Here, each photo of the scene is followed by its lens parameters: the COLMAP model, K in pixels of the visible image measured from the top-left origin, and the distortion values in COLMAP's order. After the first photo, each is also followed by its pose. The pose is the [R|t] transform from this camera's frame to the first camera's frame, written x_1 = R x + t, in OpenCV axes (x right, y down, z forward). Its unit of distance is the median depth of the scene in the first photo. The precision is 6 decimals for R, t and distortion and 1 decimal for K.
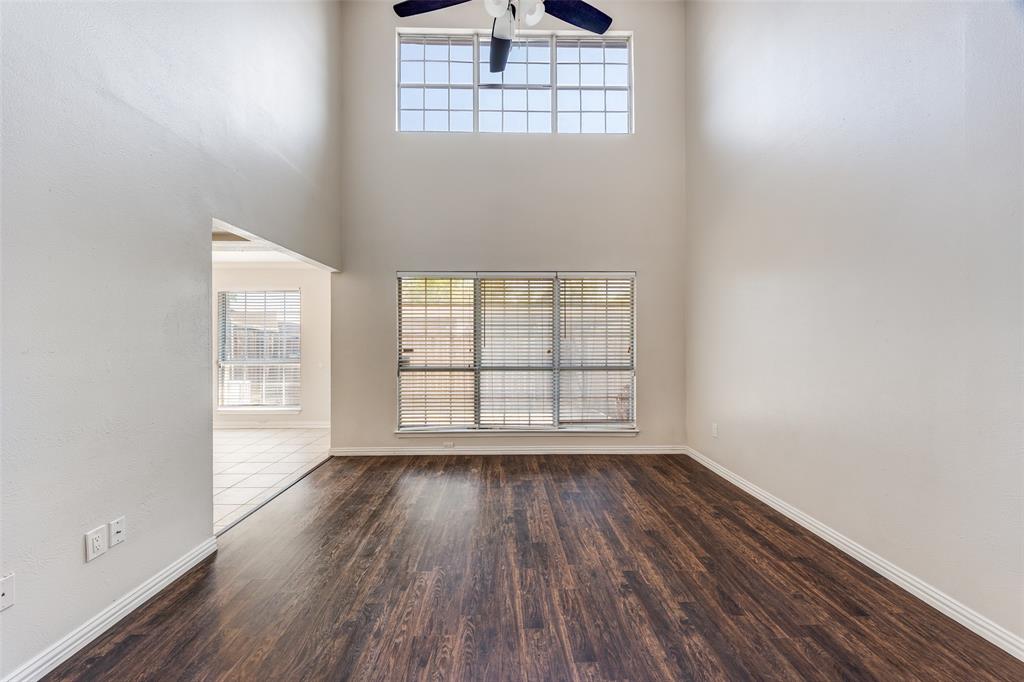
lens RADIAL K [[396.1, 0, 511.8], [0, 396.1, 339.7], [0, 0, 1]] dist [-0.003853, 0.000529]
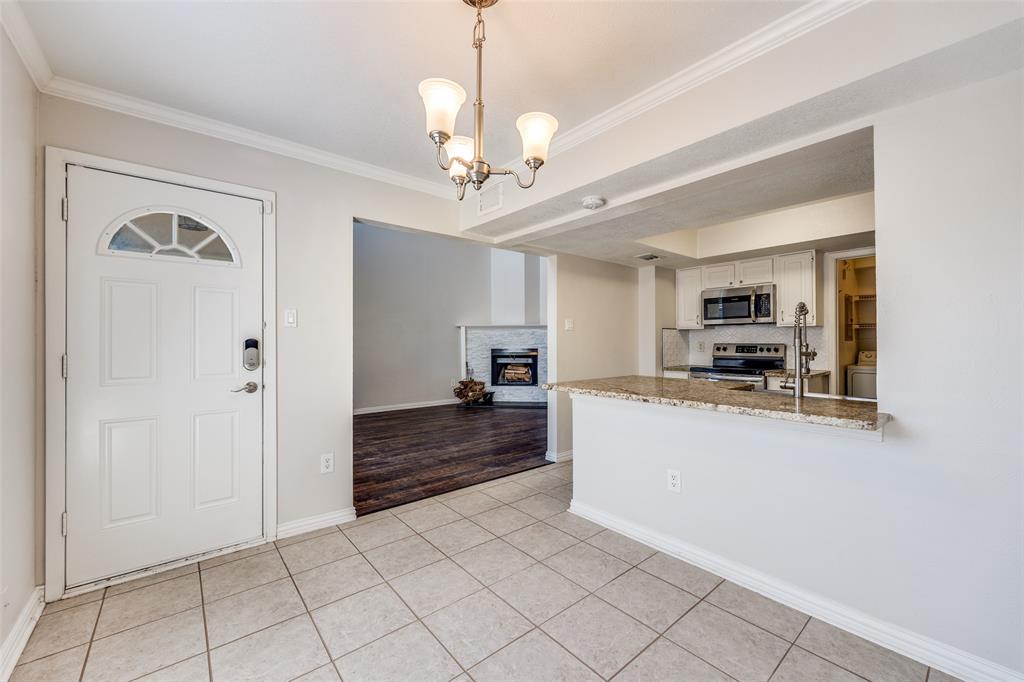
lens RADIAL K [[396.1, 0, 504.4], [0, 396.1, 339.5], [0, 0, 1]] dist [-0.003853, 0.000529]
pose [[-0.609346, 0.006515, 0.792878, -2.090342], [0.001612, 0.999974, -0.006977, 0.044818], [-0.792903, -0.002973, -0.609341, 2.290275]]
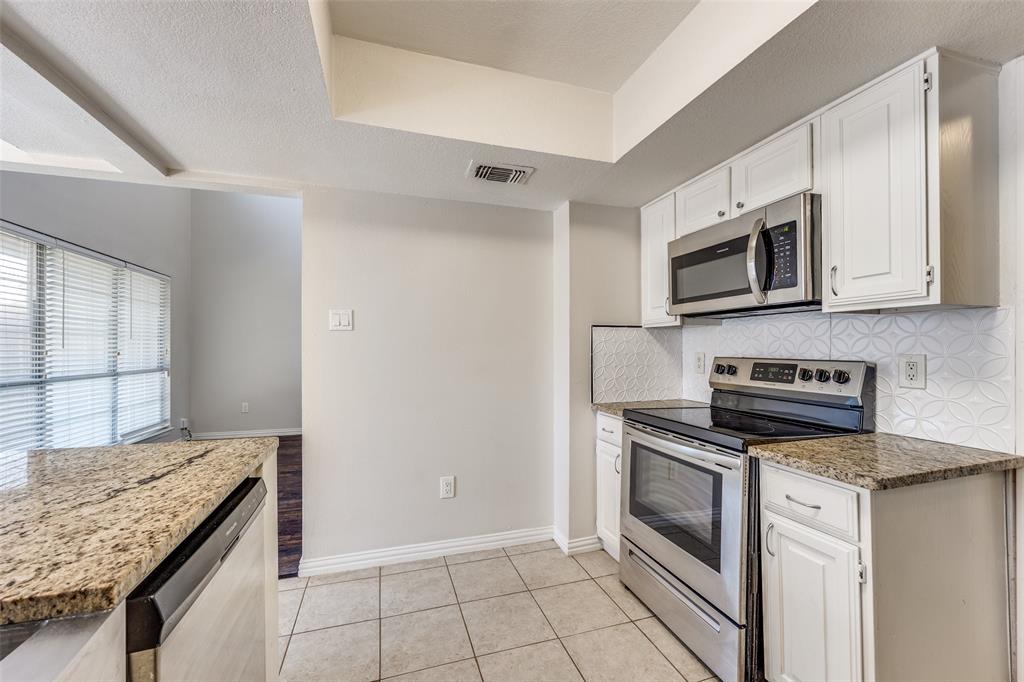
lens RADIAL K [[406.5, 0, 512.1], [0, 406.5, 345.4], [0, 0, 1]] dist [0.004089, 0.000254]
pose [[-0.271997, 0.005667, 0.962281, -1.912178], [-0.001953, 0.999977, -0.006441, 0.032305], [-0.962296, -0.003632, -0.271980, 0.859795]]
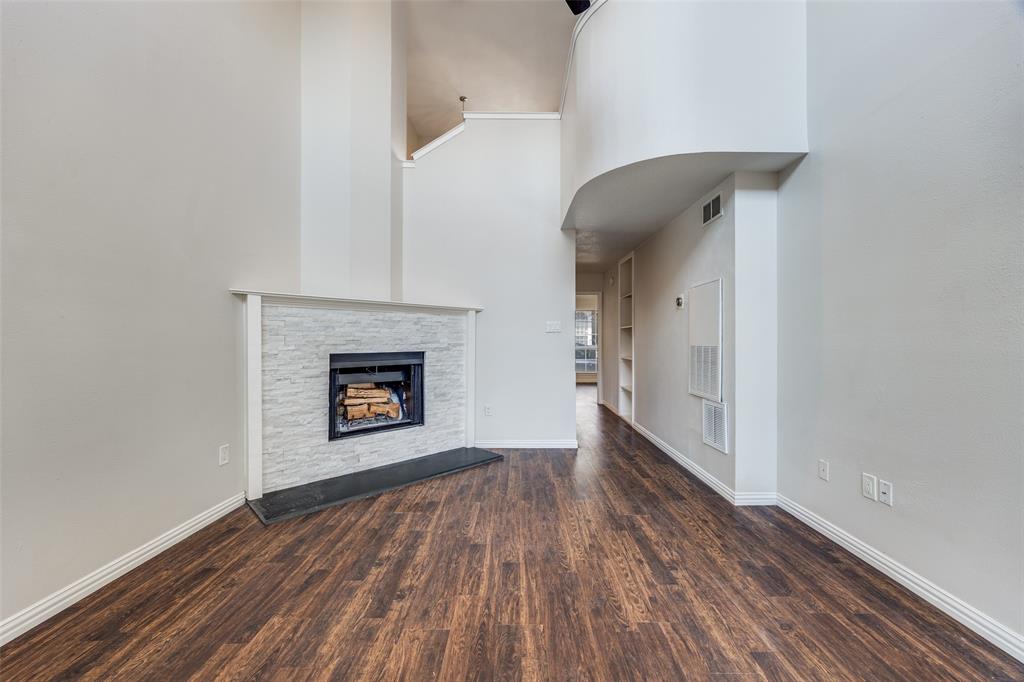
lens RADIAL K [[396.1, 0, 518.8], [0, 396.1, 338.4], [0, 0, 1]] dist [-0.003853, 0.000529]
pose [[-0.999545, -0.003614, 0.029948, 0.000307], [-0.003817, 0.999970, -0.006701, 0.050902], [-0.029923, -0.006813, -0.999529, 1.707536]]
